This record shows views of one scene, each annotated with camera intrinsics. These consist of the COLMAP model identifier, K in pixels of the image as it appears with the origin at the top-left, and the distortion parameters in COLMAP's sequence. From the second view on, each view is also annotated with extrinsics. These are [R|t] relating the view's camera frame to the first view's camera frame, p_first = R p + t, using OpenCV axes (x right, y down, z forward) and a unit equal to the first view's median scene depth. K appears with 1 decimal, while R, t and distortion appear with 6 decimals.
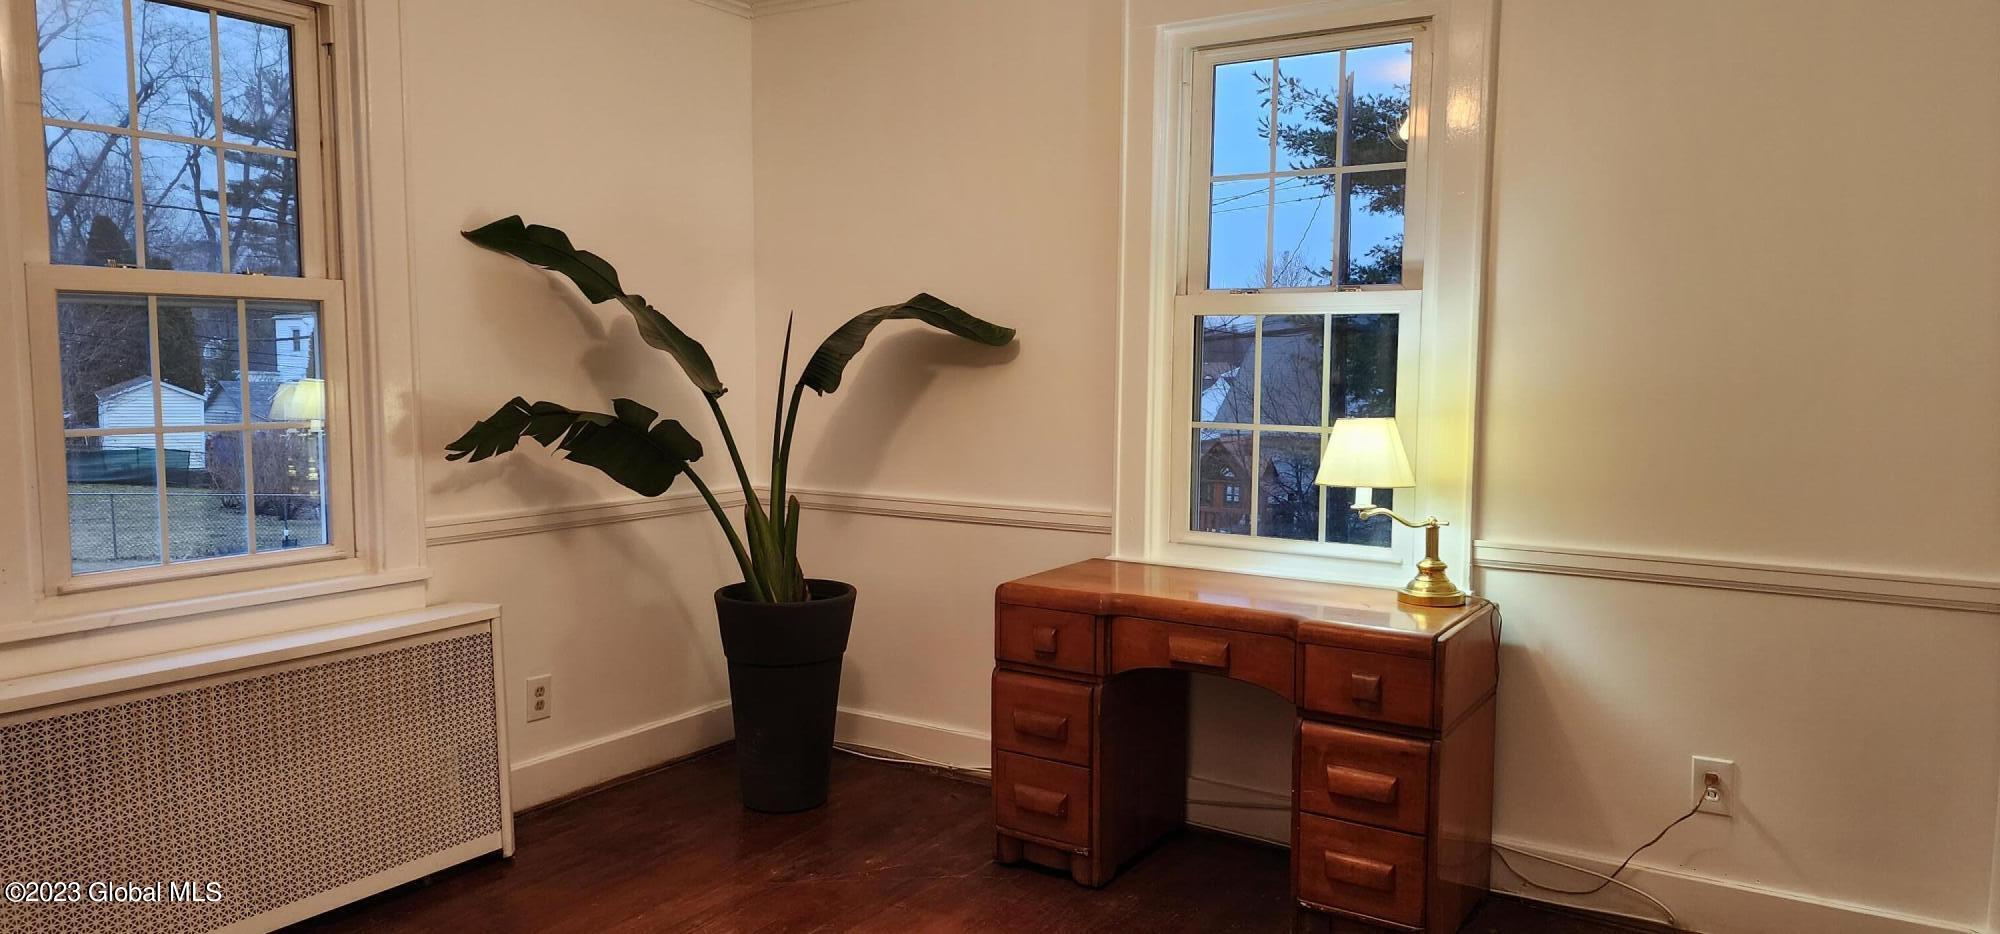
lens RADIAL K [[1349.5, 0, 1000.0], [0, 1349.5, 467.0], [0, 0, 1]] dist [0.149891, -0.138700]
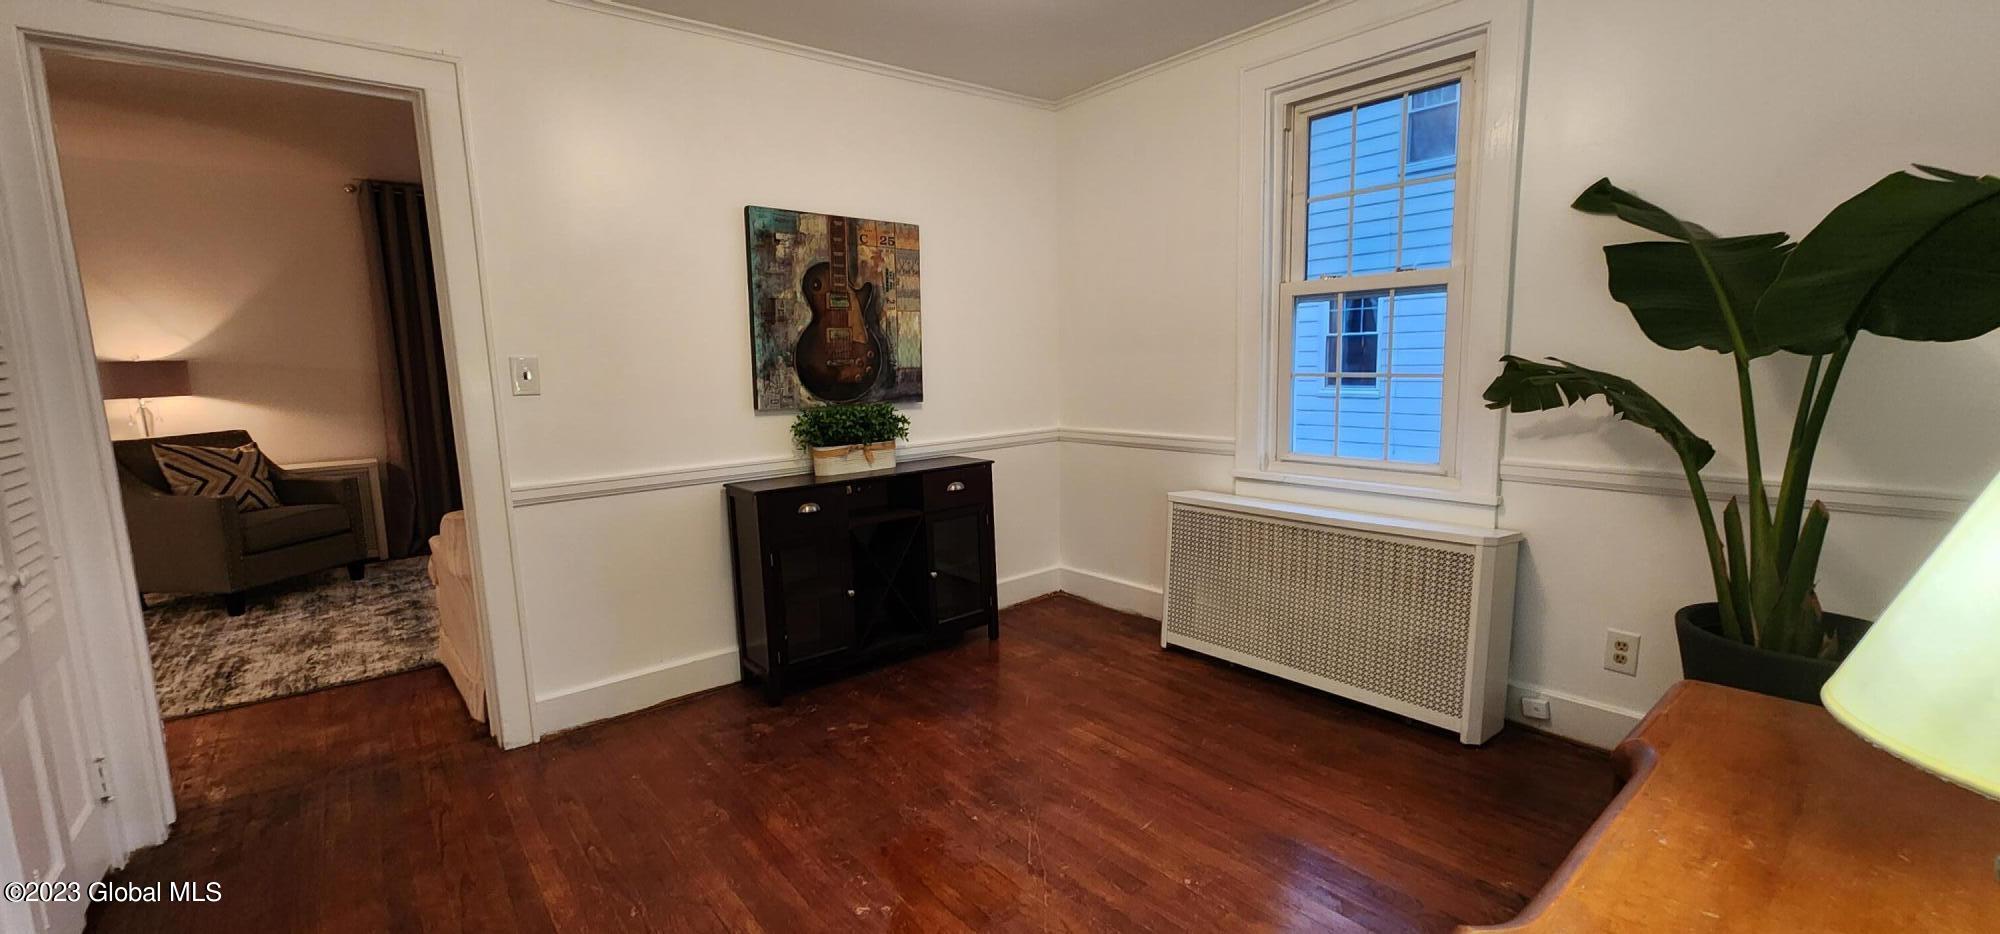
lens RADIAL K [[812.7, 0, 987.2], [0, 812.7, 471.2], [0, 0, 1]] dist [-0.000859, -0.000779]
pose [[-0.286441, 0.135983, -0.948399, 0.432303], [-0.056793, 0.985726, 0.158488, -0.041031], [0.956413, 0.099259, -0.274629, 0.851963]]
